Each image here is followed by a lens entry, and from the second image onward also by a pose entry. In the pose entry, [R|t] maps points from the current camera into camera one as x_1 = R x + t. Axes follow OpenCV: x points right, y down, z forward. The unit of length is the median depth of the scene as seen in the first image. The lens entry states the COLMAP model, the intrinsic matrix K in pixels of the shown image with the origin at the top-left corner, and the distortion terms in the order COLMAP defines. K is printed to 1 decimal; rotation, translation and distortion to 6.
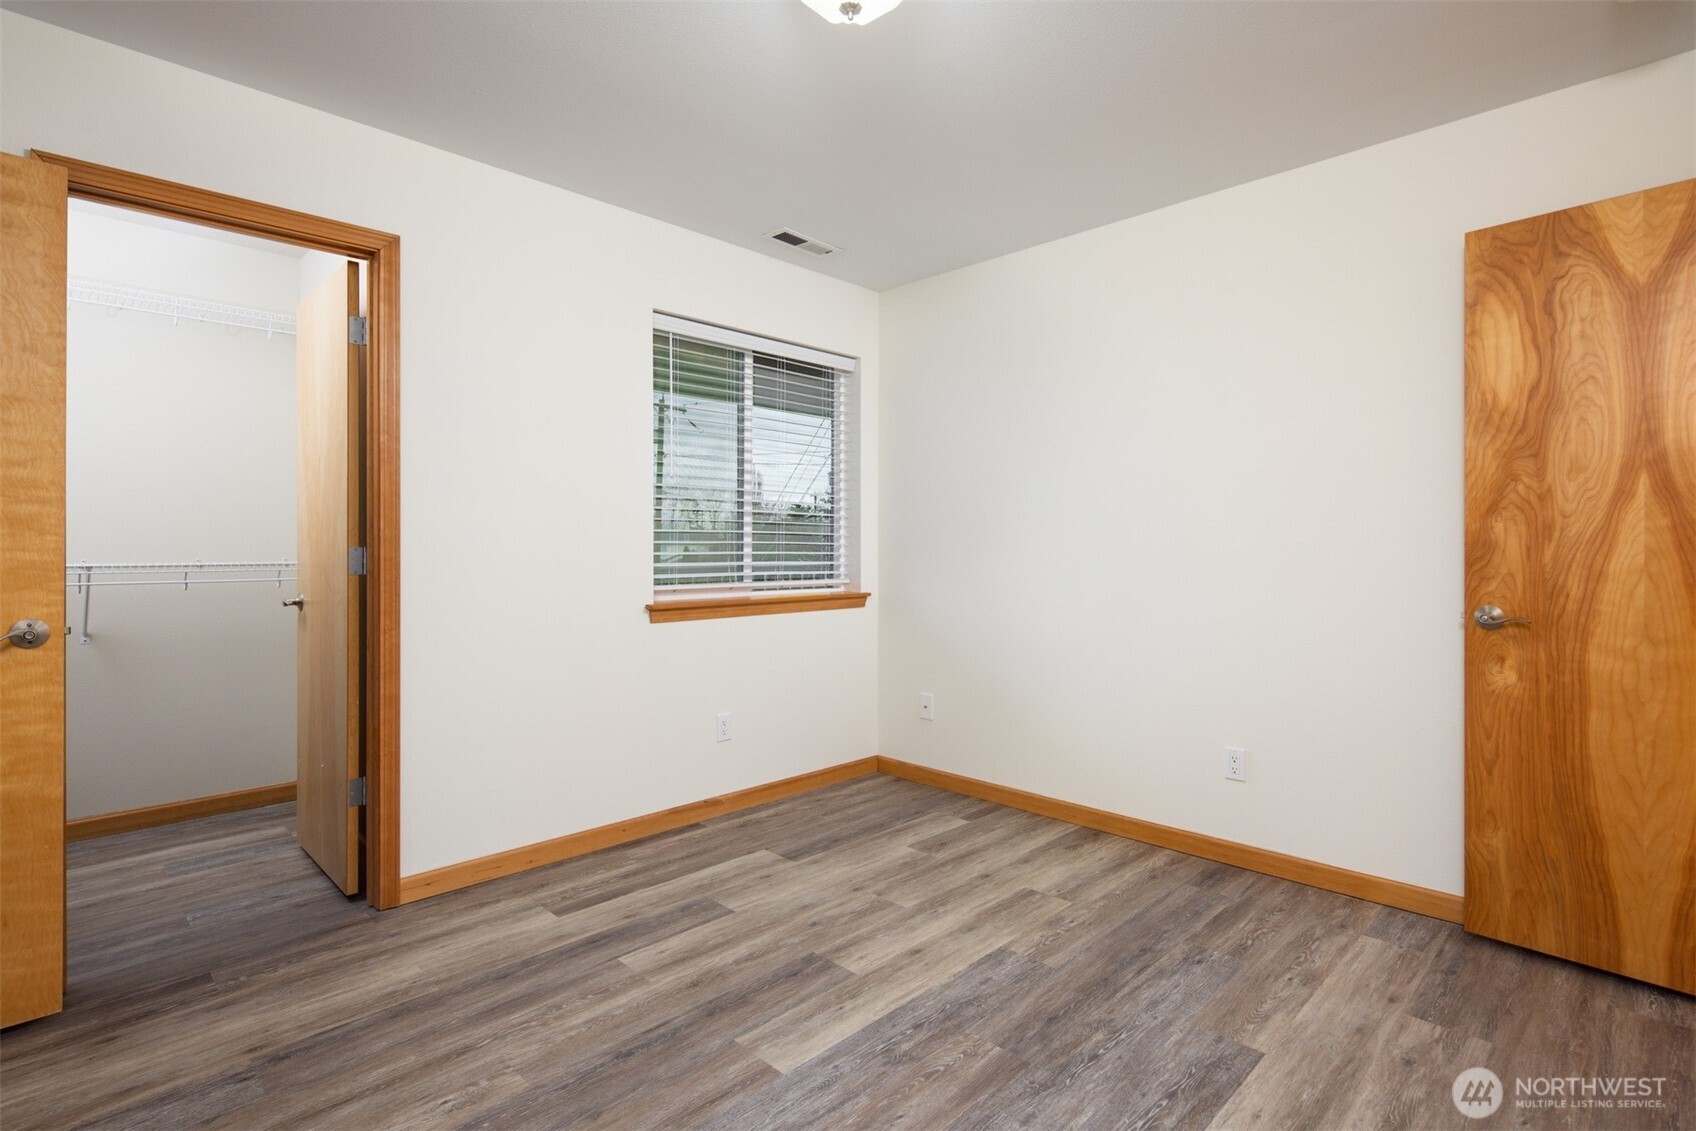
lens RADIAL K [[834.1, 0, 850.4], [0, 834.1, 559.1], [0, 0, 1]] dist [-0.001109, -0.001820]
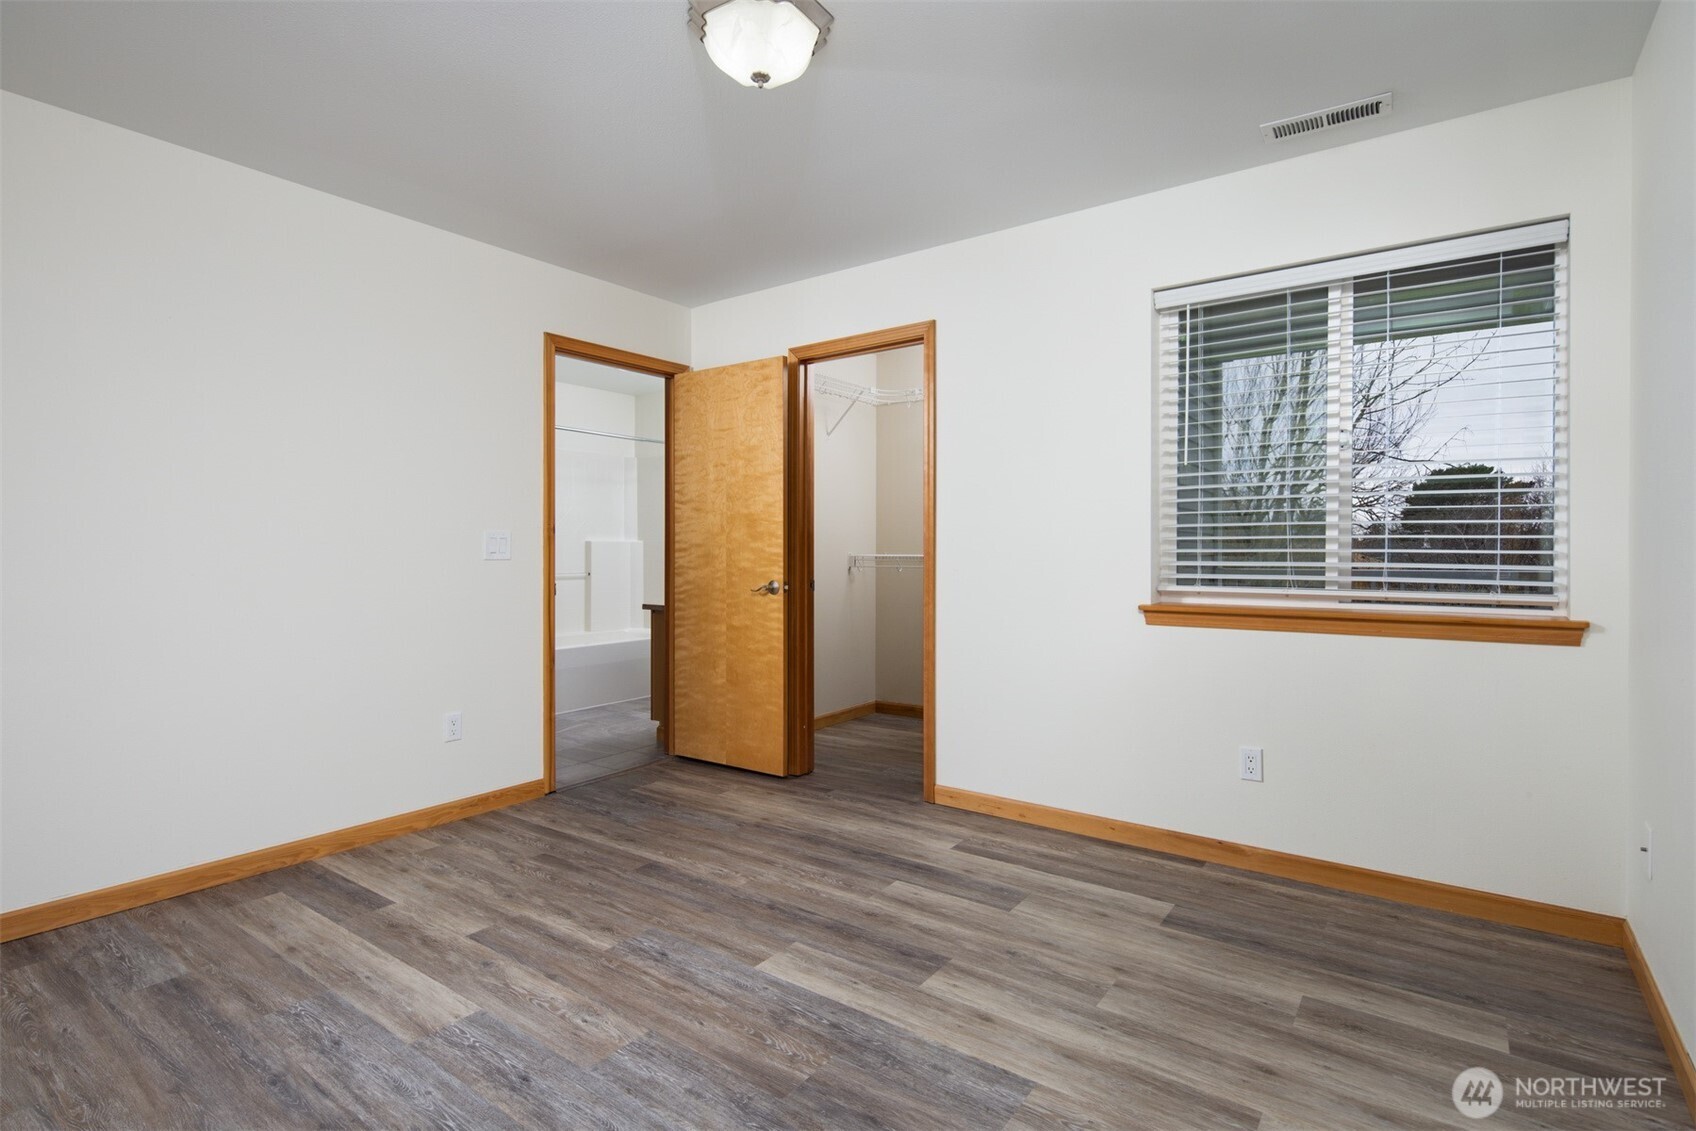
lens RADIAL K [[834.1, 0, 850.4], [0, 834.1, 559.1], [0, 0, 1]] dist [-0.001109, -0.001820]
pose [[0.141209, 0.015873, -0.989853, 0.832320], [-0.011450, 0.999831, 0.014400, -0.008756], [0.989914, 0.009300, 0.141367, 0.685536]]
